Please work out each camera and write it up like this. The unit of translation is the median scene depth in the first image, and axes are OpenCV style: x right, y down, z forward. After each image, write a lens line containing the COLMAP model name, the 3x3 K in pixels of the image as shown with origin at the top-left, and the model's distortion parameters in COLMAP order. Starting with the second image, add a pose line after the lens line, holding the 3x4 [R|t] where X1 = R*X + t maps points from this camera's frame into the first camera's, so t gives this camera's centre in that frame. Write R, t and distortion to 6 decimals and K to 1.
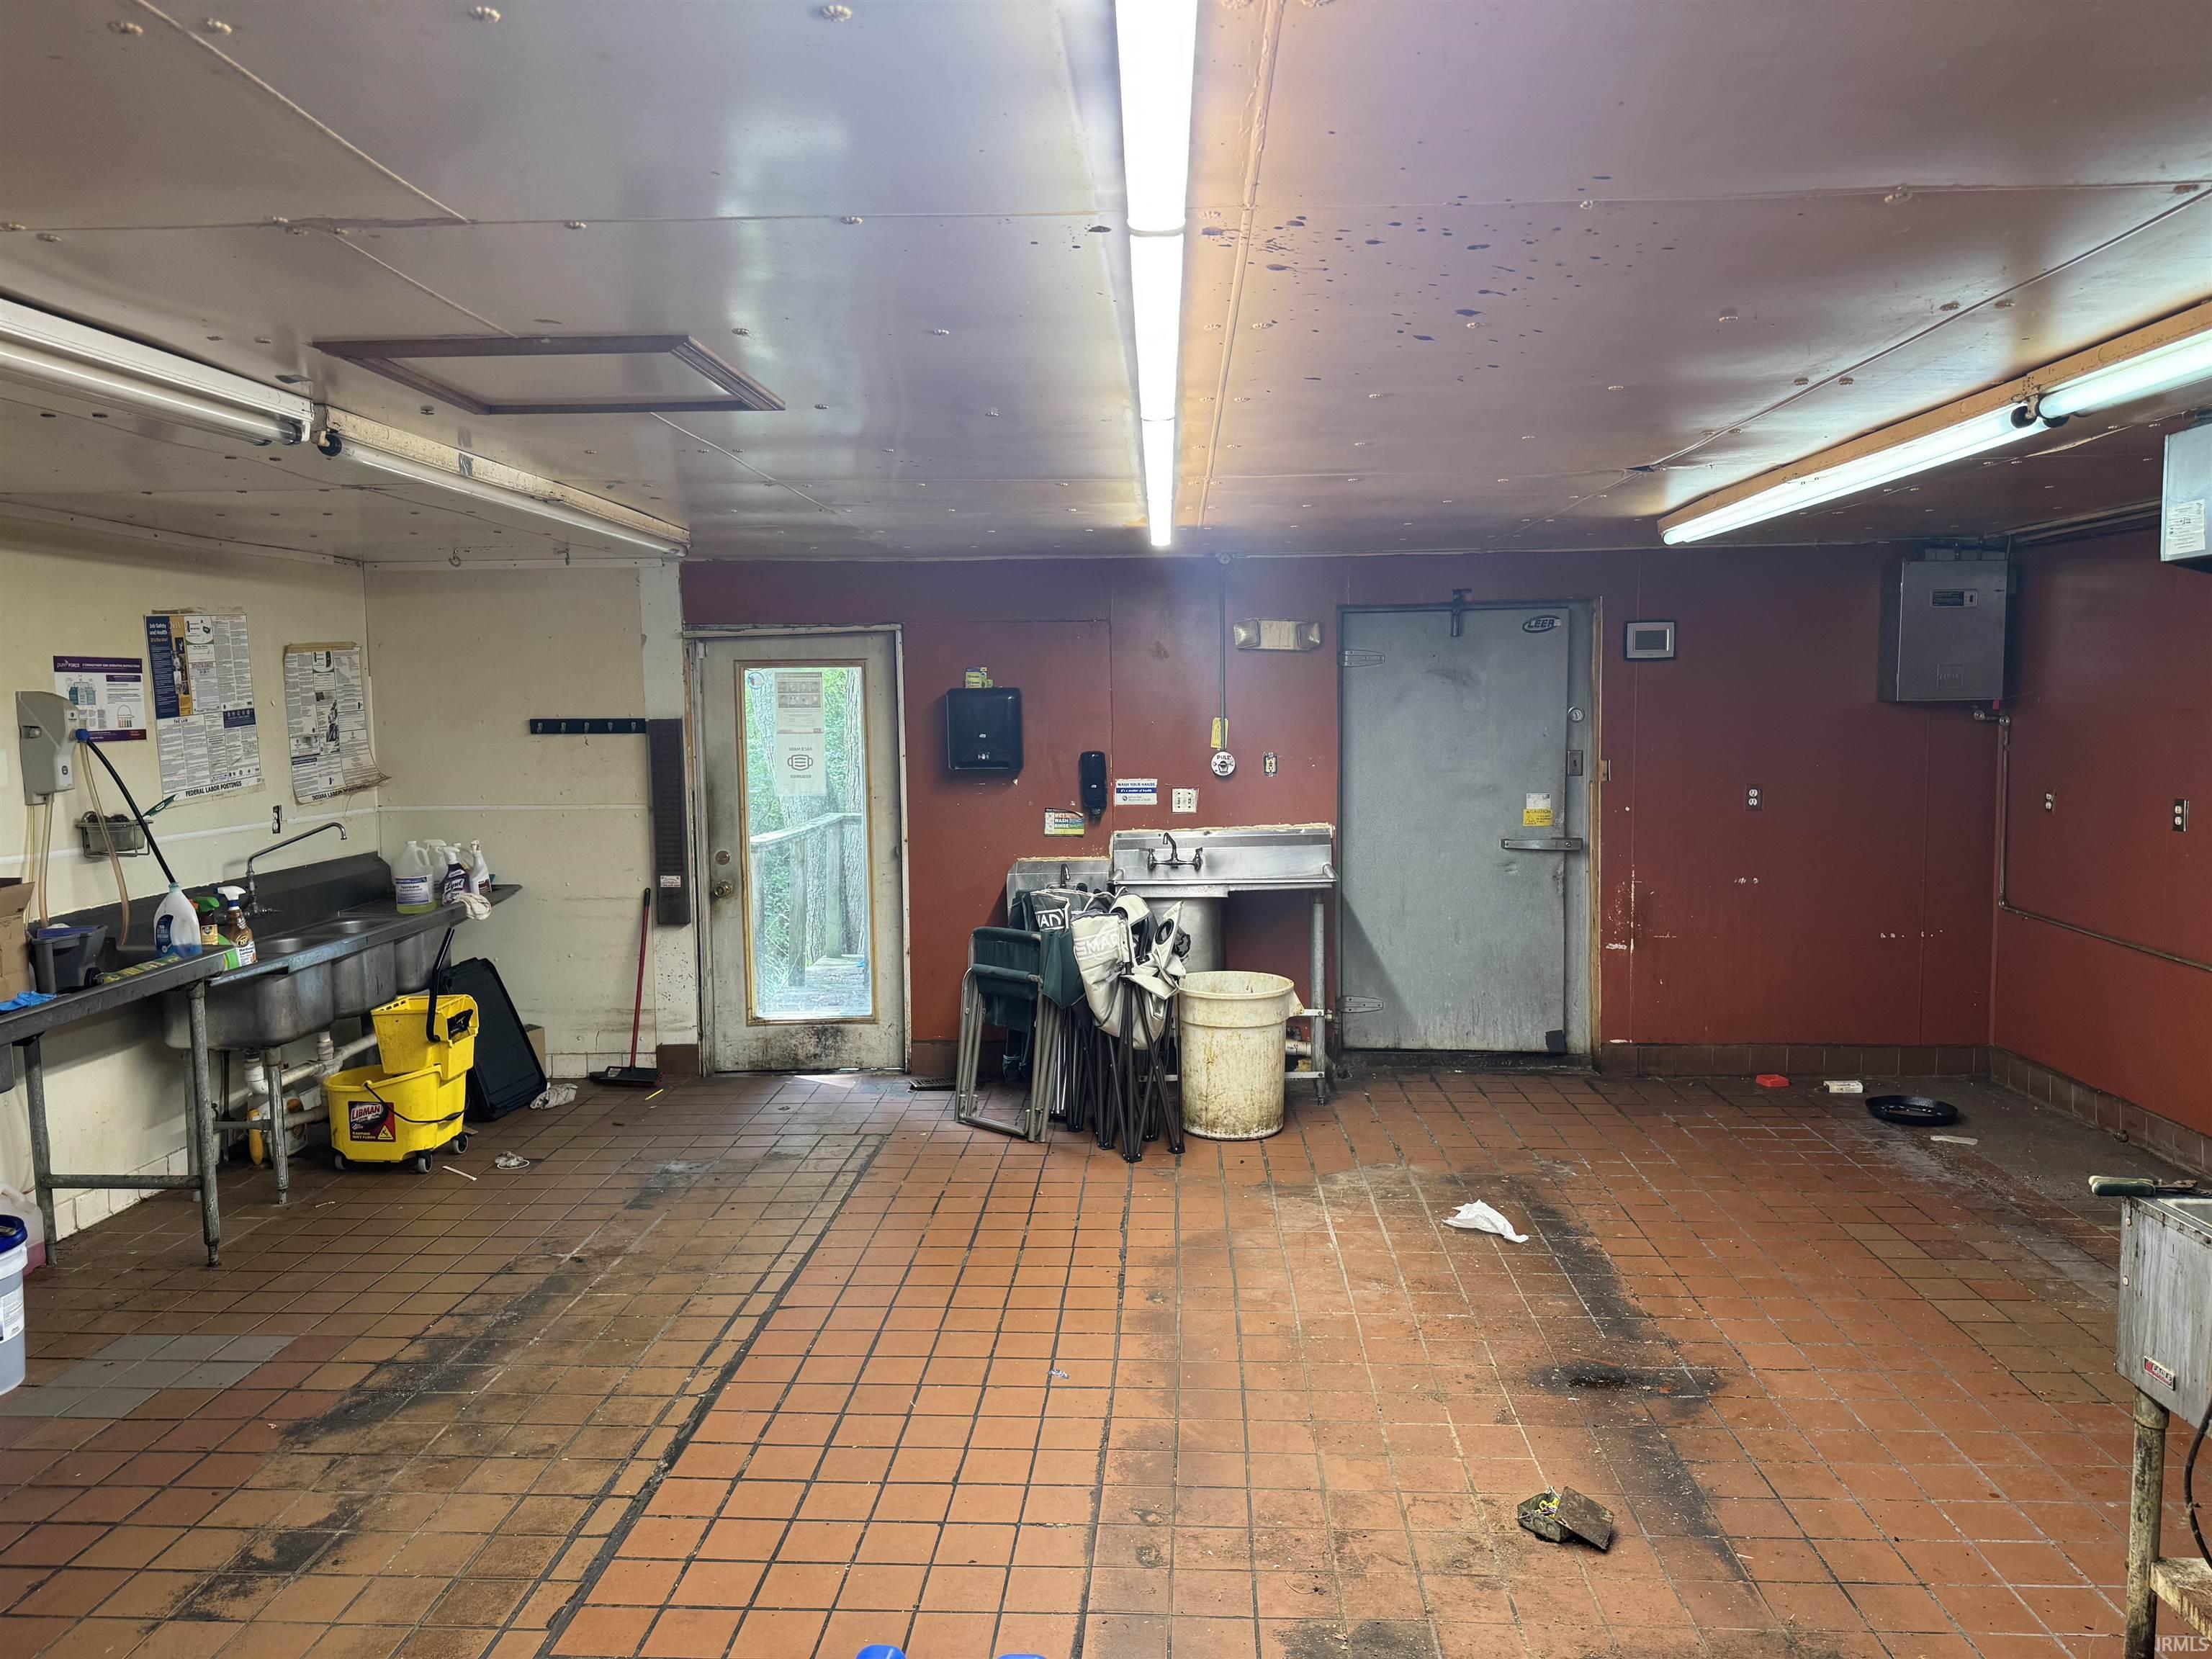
lens RADIAL K [[1534.4, 0, 1105.0], [0, 1534.4, 826.3], [0, 0, 1]] dist [0.020134, -0.017032]
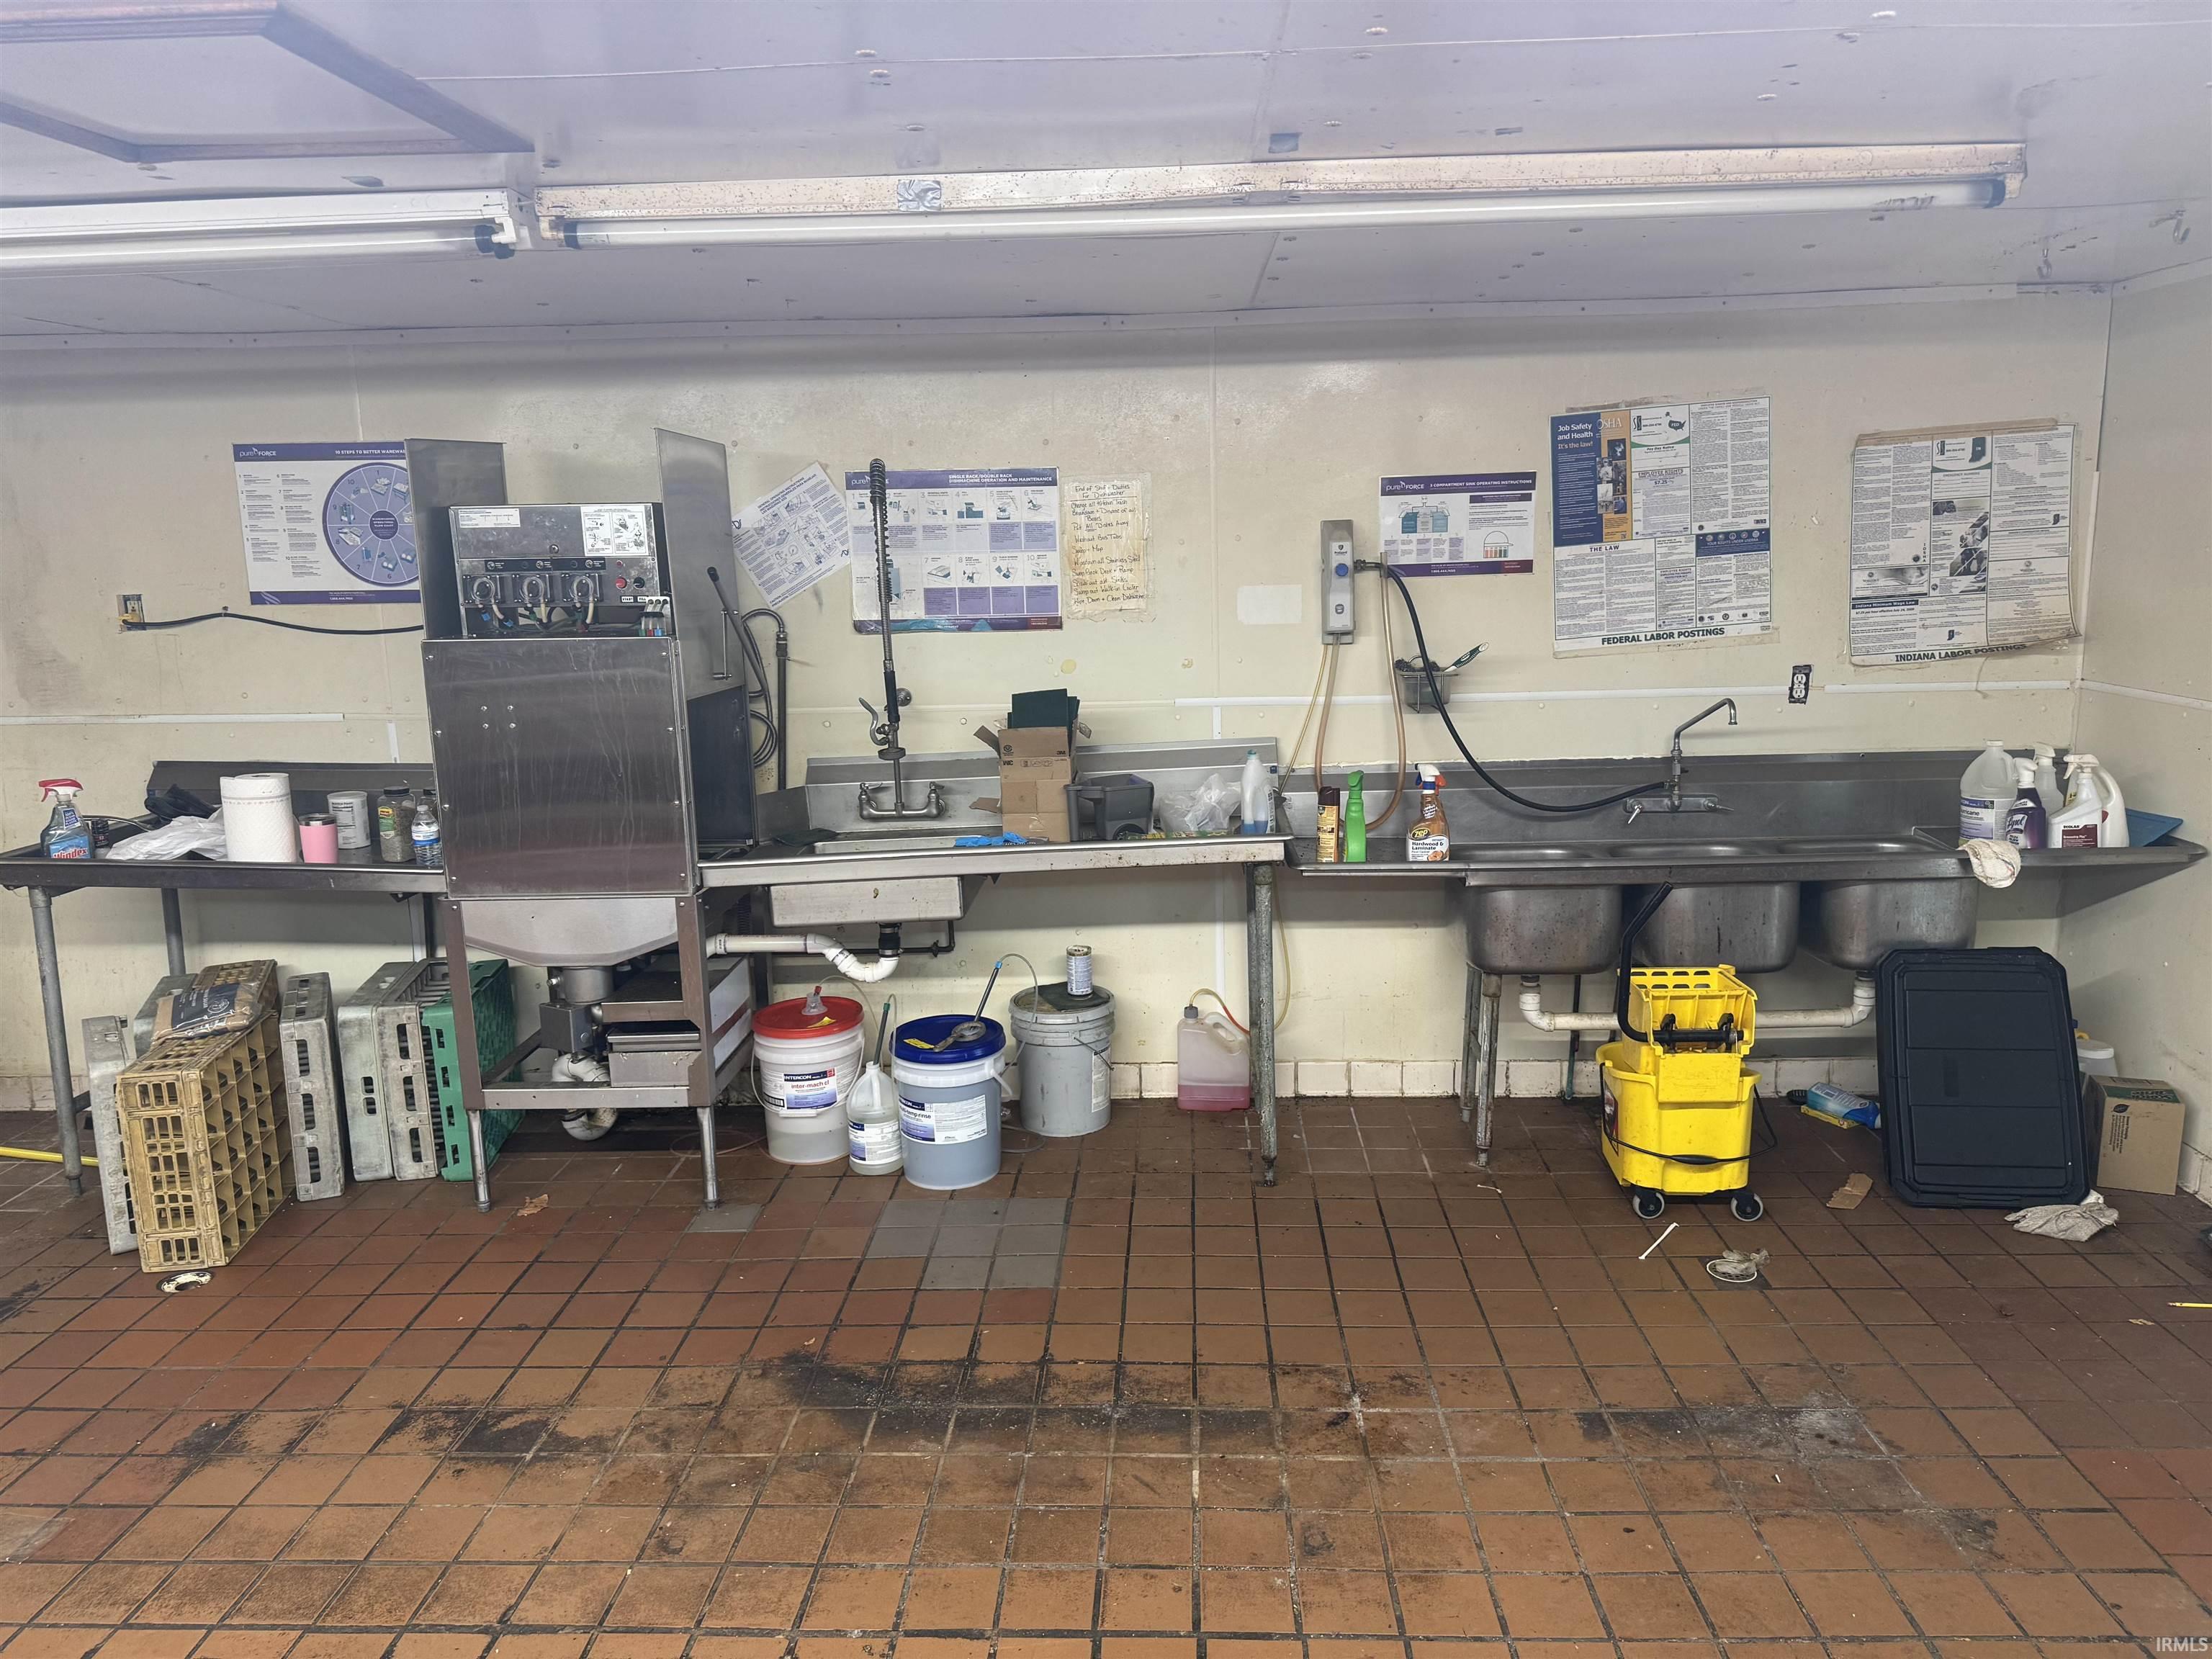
lens RADIAL K [[1534.4, 0, 1109.9], [0, 1534.4, 845.9], [0, 0, 1]] dist [0.020134, -0.017032]
pose [[0.018667, 0.215702, -0.976281, 0.205284], [-0.059003, 0.974987, 0.214288, -0.076058], [0.998083, 0.053603, 0.030927, 0.754729]]
